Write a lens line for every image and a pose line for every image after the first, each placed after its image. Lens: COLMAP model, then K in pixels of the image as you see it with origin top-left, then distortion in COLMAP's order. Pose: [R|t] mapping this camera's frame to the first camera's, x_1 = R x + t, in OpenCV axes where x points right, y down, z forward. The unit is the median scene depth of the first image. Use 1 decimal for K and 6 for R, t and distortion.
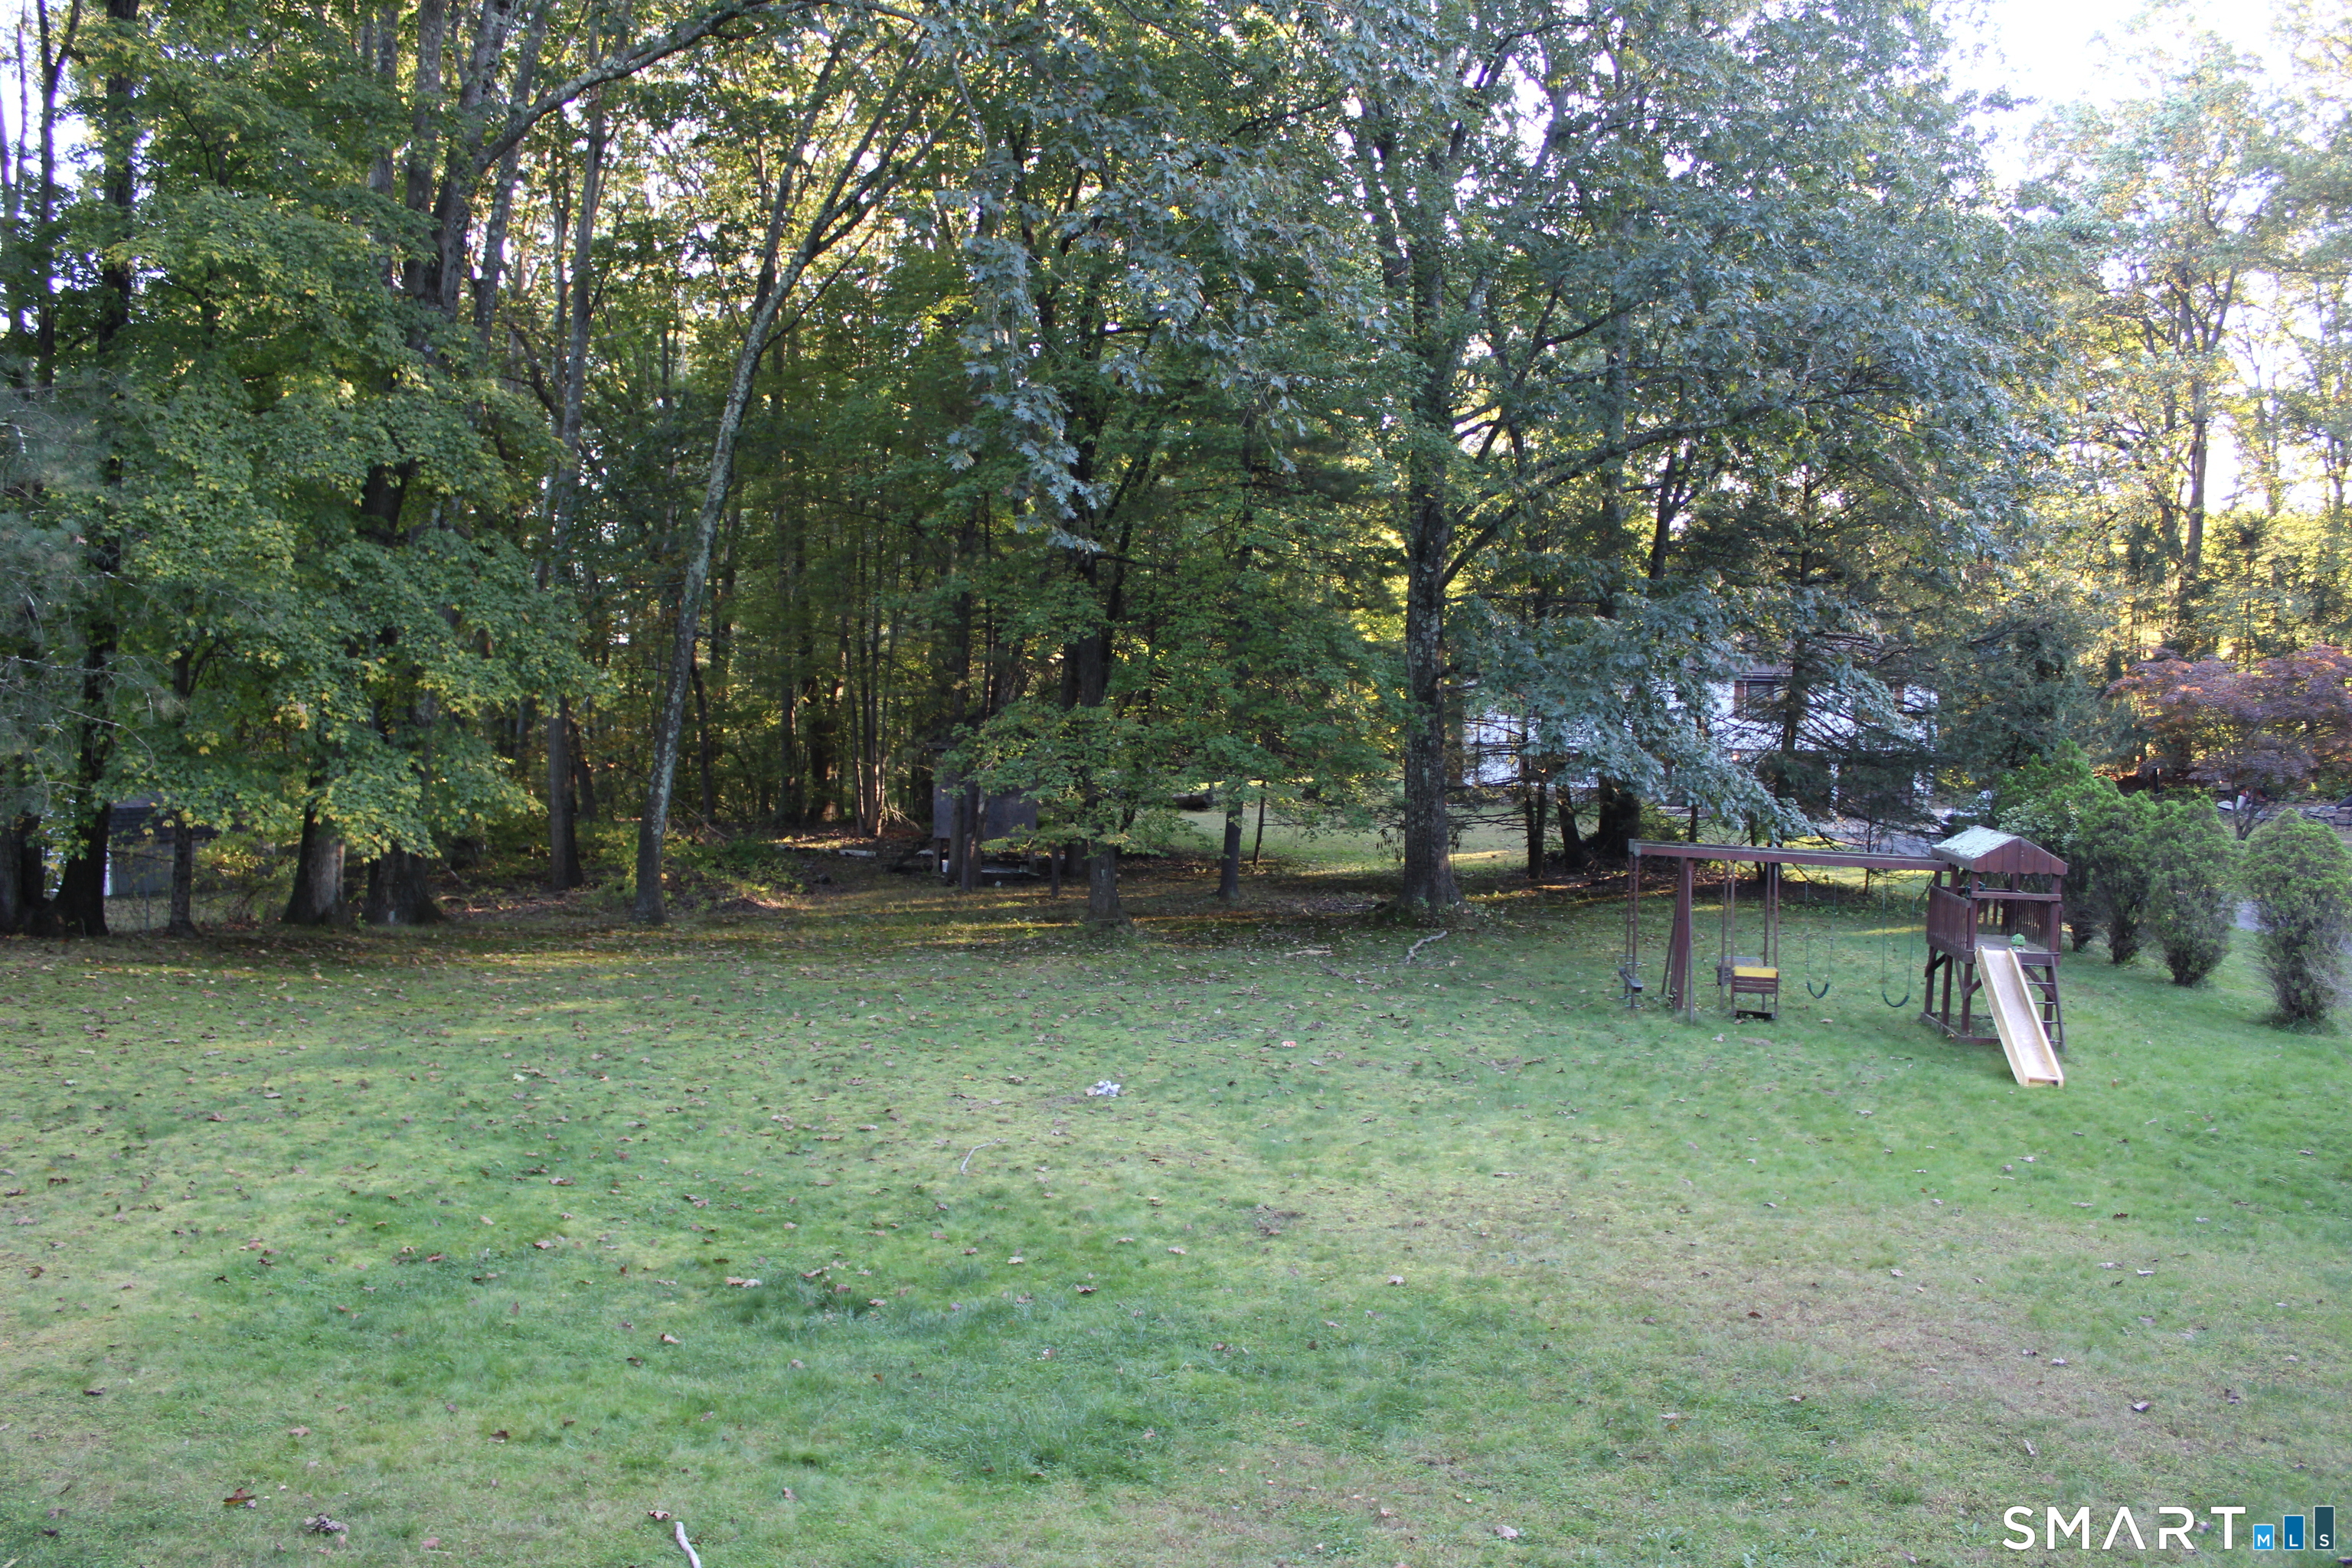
lens RADIAL K [[1932.8, 0, 1152.5], [0, 1932.8, 830.9], [0, 0, 1]] dist [-0.159530, 0.137502]
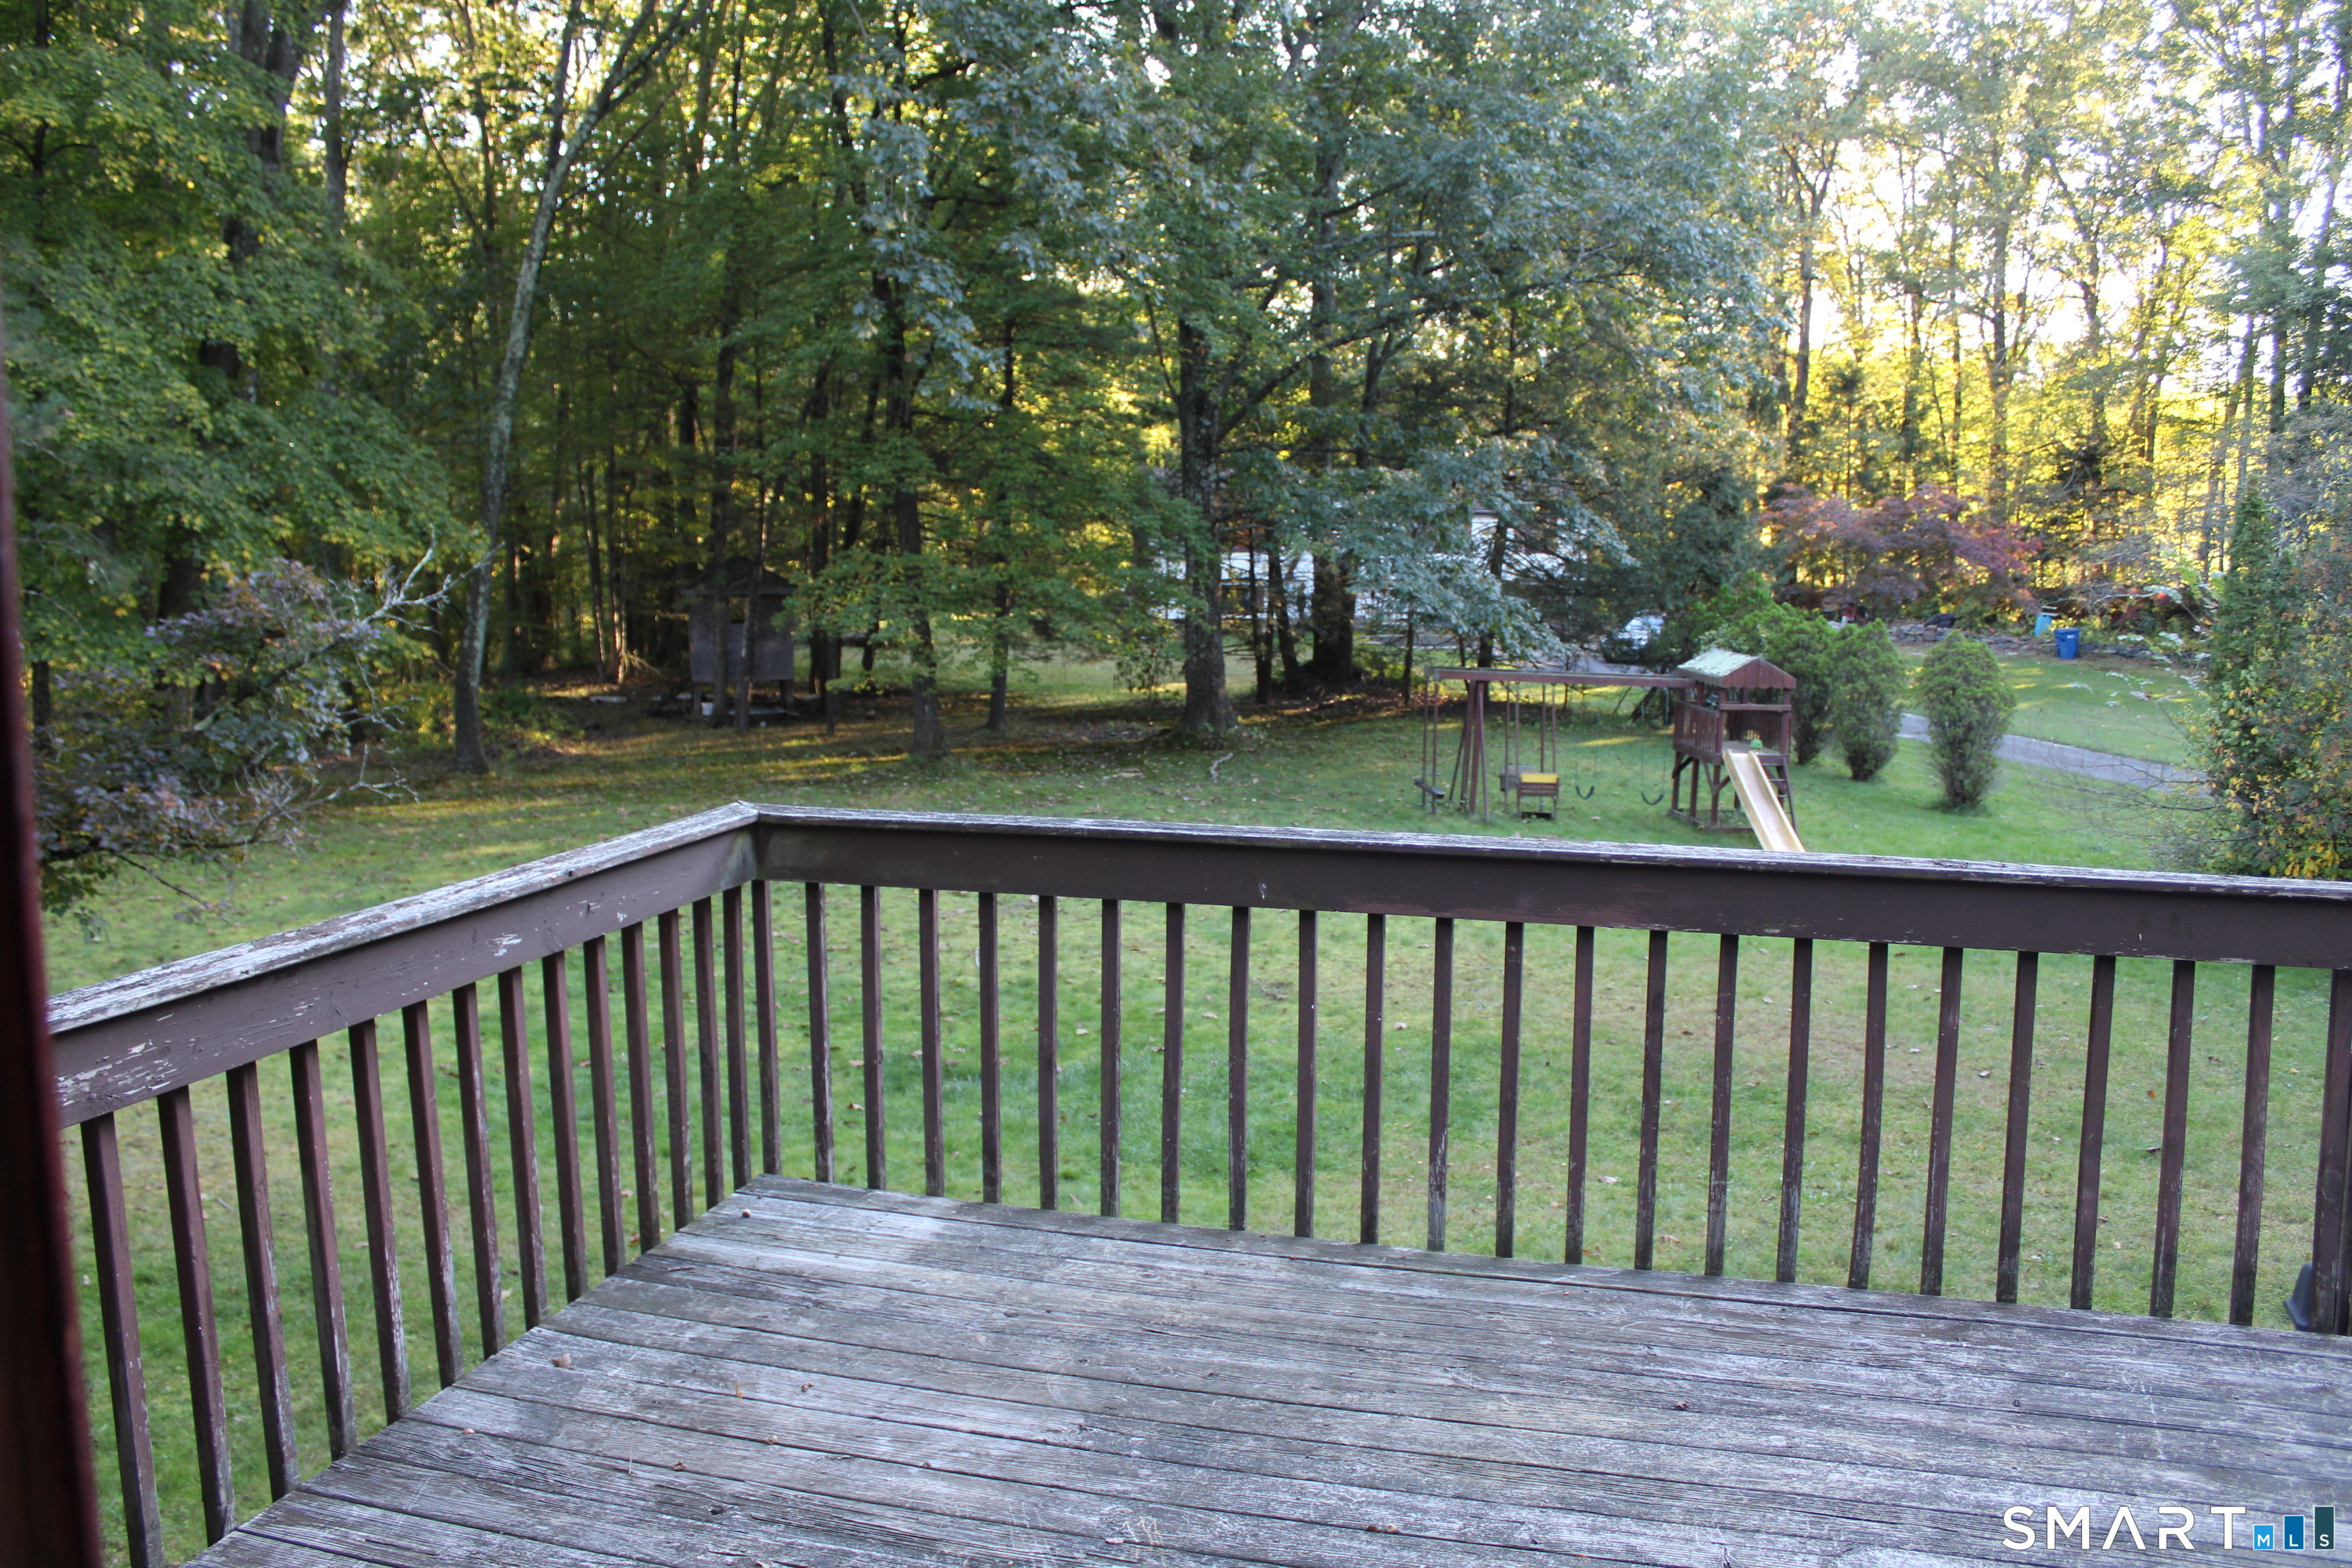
lens RADIAL K [[1932.8, 0, 1157.6], [0, 1932.8, 814.1], [0, 0, 1]] dist [-0.159530, 0.137502]
pose [[0.978463, -0.038855, 0.202731, -0.145661], [0.023186, 0.996597, 0.079102, -0.001450], [-0.205115, -0.072697, 0.976034, -0.091854]]
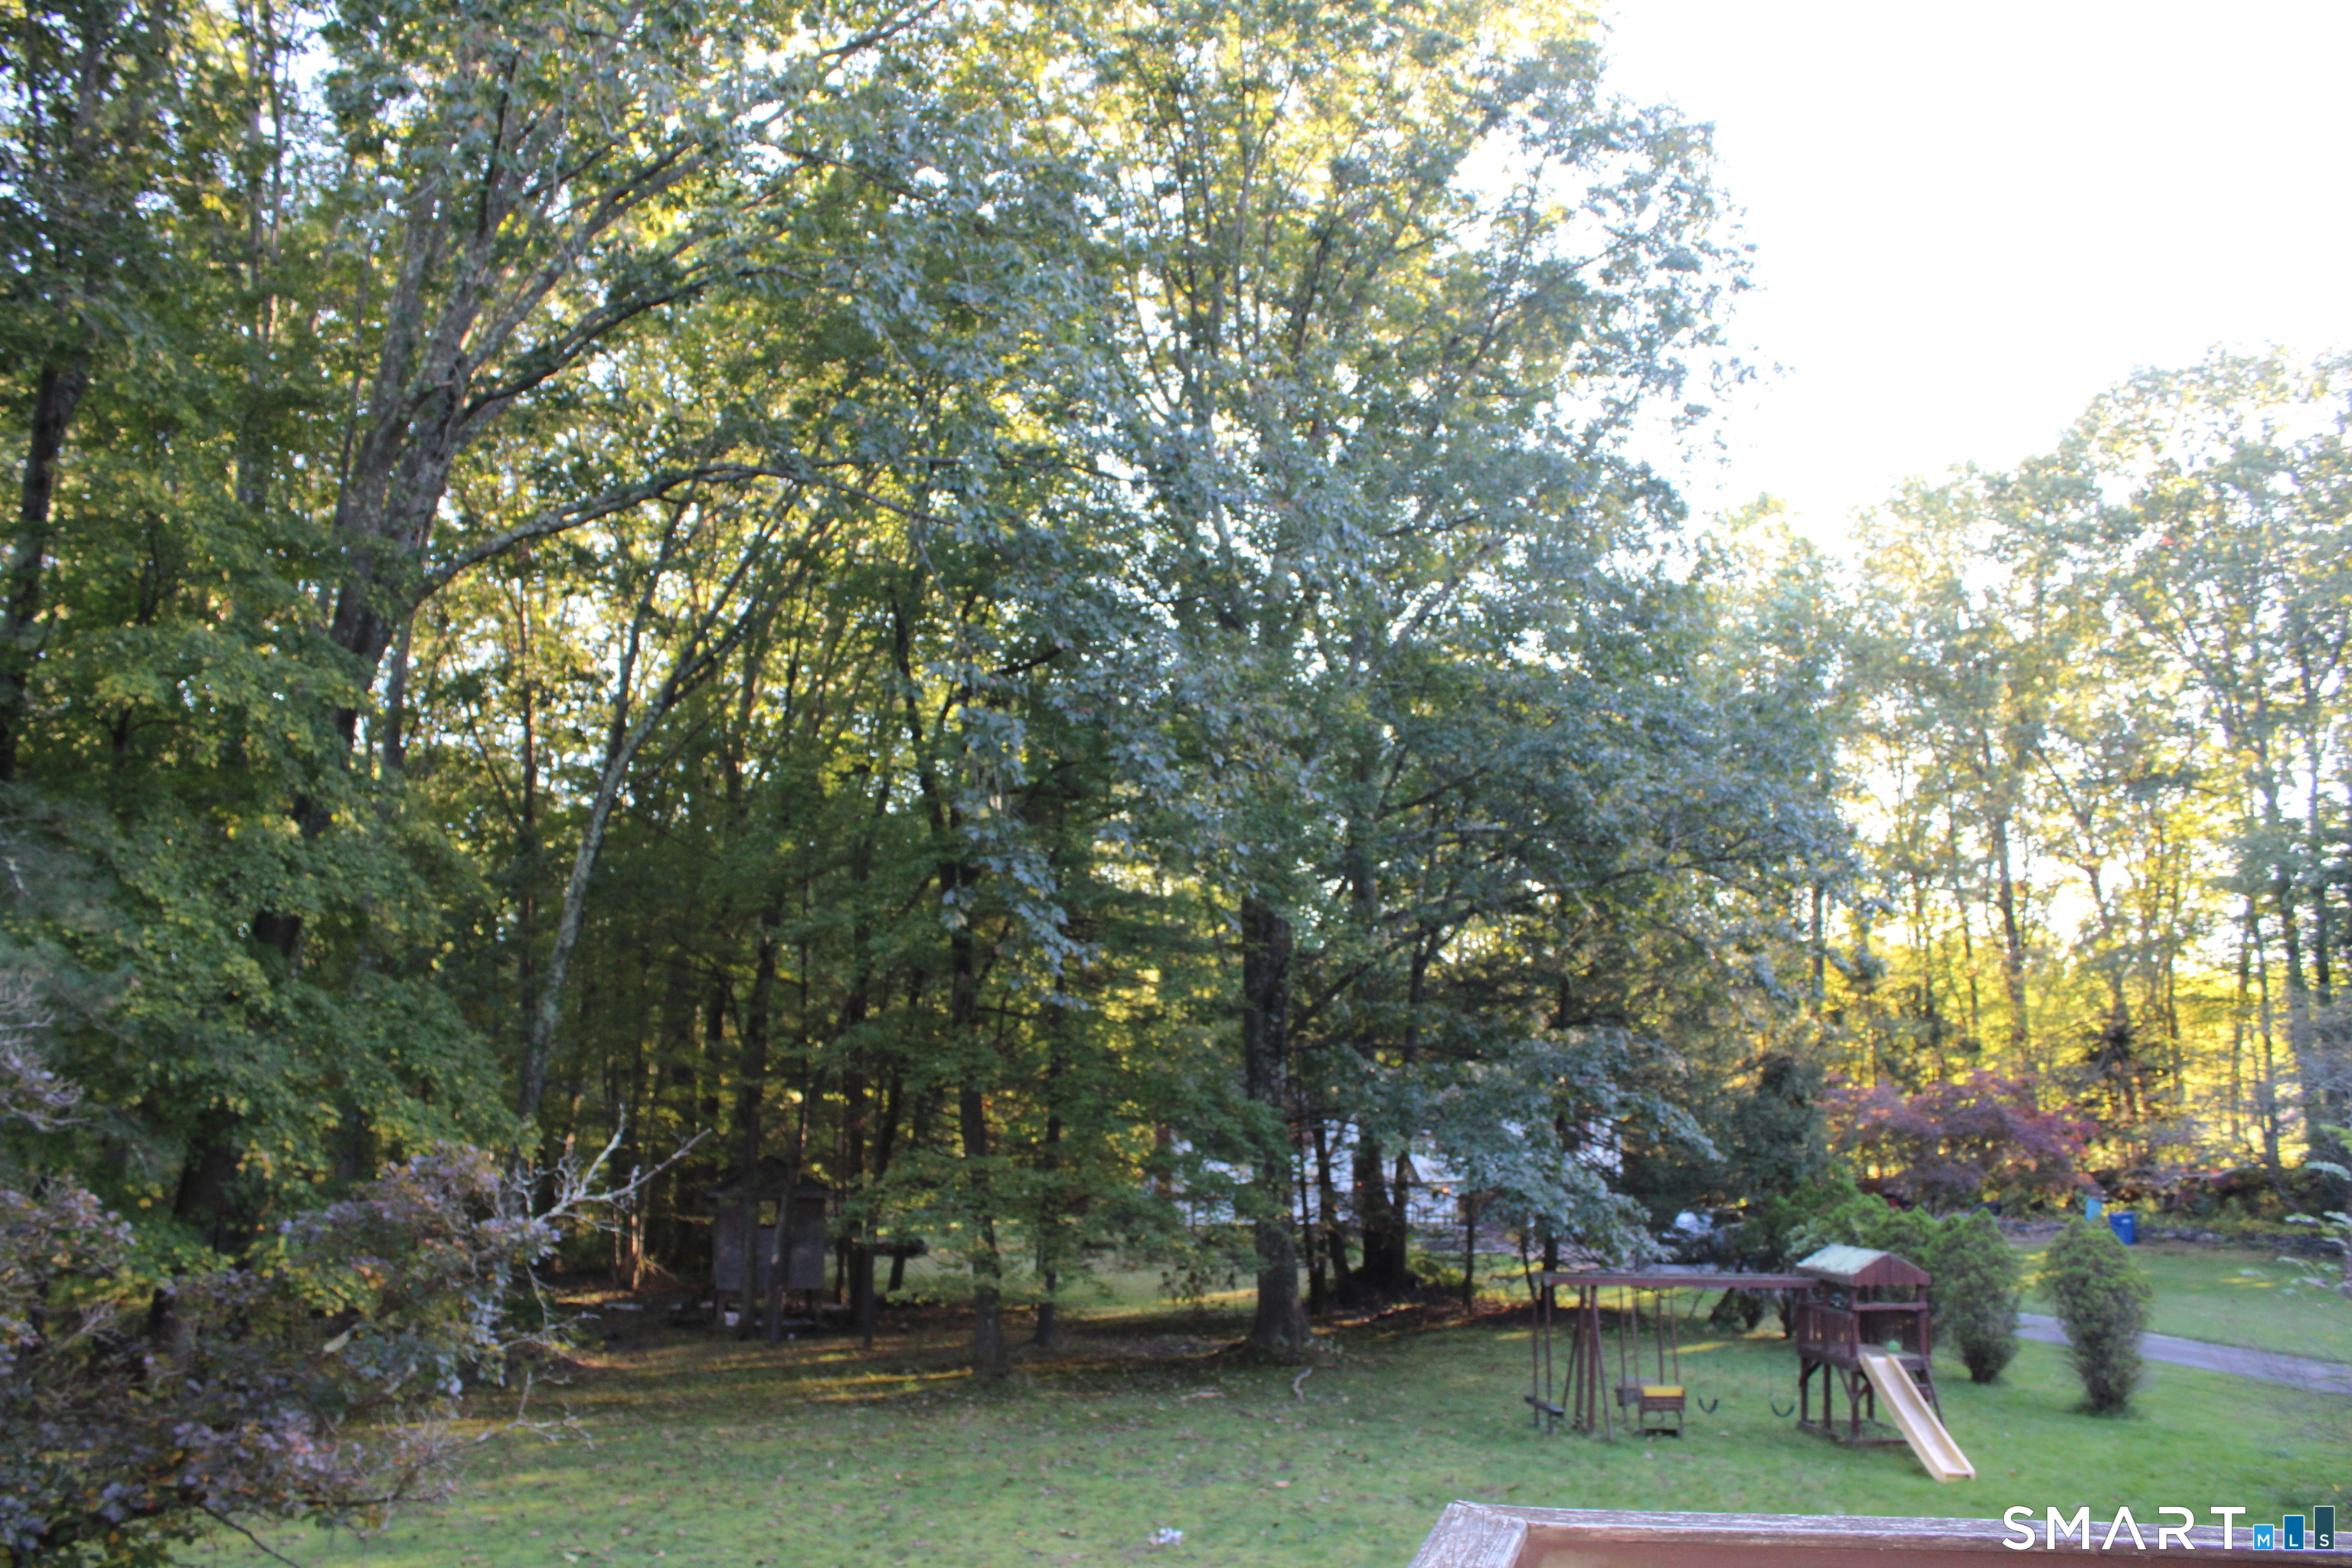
lens RADIAL K [[1932.8, 0, 1151.5], [0, 1932.8, 809.1], [0, 0, 1]] dist [-0.159530, 0.137502]
pose [[0.976298, 0.023366, 0.215167, -0.196483], [0.028011, 0.972153, -0.232666, -0.004416], [-0.214612, 0.233178, 0.948456, -0.019024]]
